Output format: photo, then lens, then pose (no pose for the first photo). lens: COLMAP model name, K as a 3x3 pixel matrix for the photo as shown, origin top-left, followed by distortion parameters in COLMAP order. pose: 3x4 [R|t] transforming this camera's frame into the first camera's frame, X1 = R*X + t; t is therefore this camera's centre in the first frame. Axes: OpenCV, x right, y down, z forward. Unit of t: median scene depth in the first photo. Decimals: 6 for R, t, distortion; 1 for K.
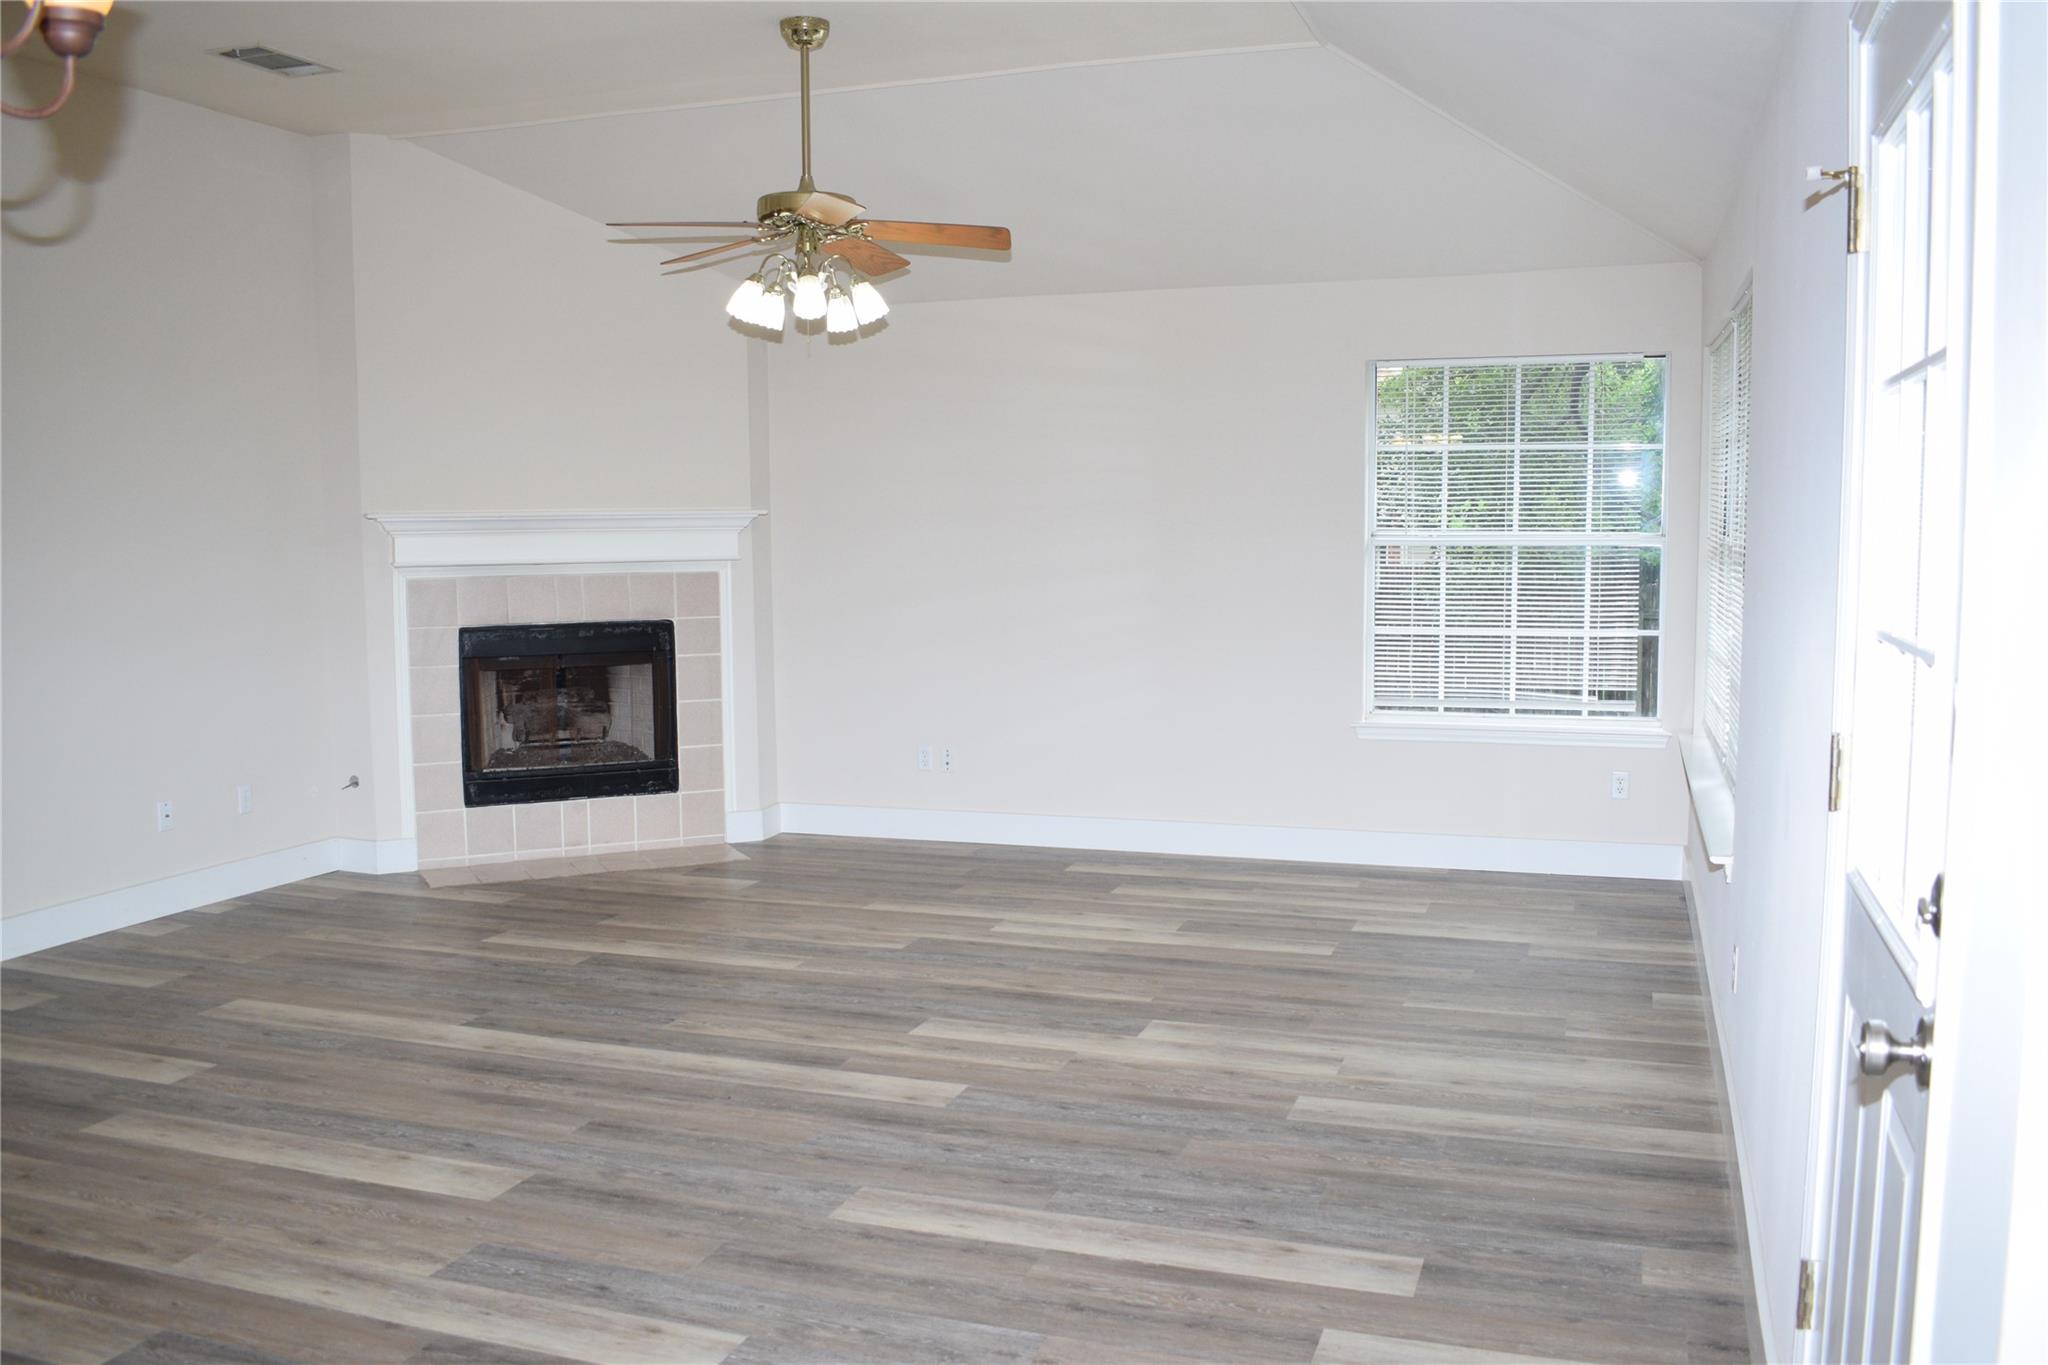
lens RADIAL K [[1731.7, 0, 1027.6], [0, 1731.7, 677.5], [0, 0, 1]] dist [-0.080755, 0.000922]
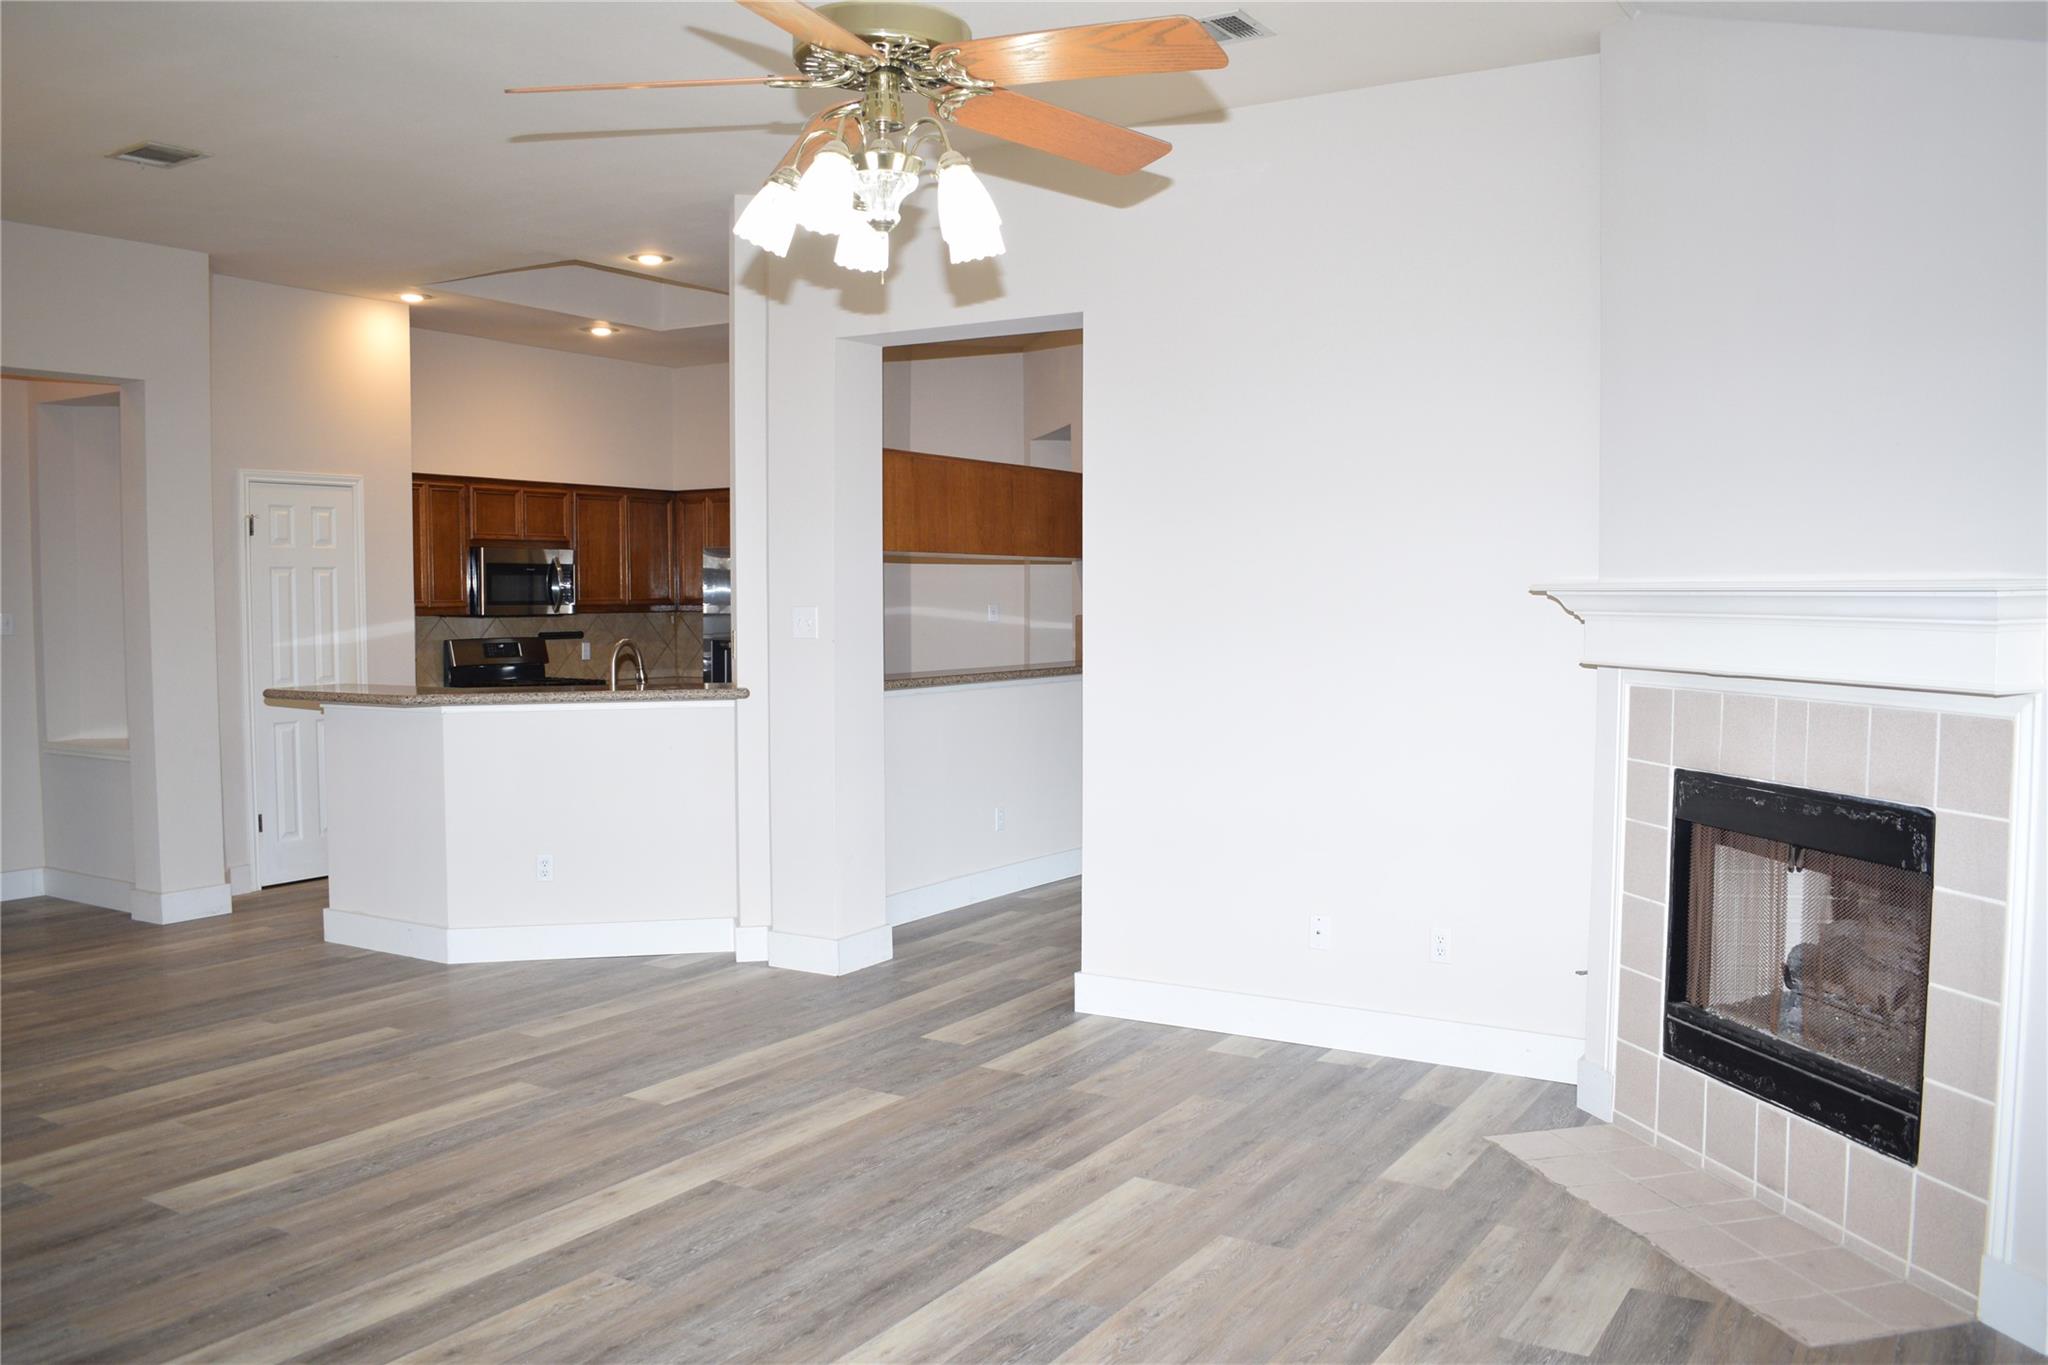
lens RADIAL K [[1667.7, 0, 1032.8], [0, 1667.7, 682.7], [0, 0, 1]] dist [-0.092845, 0.015052]
pose [[-0.213026, 0.060334, -0.975182, 0.417505], [-0.086291, 0.993030, 0.080288, -0.123382], [0.973228, 0.101253, -0.206335, 1.261547]]
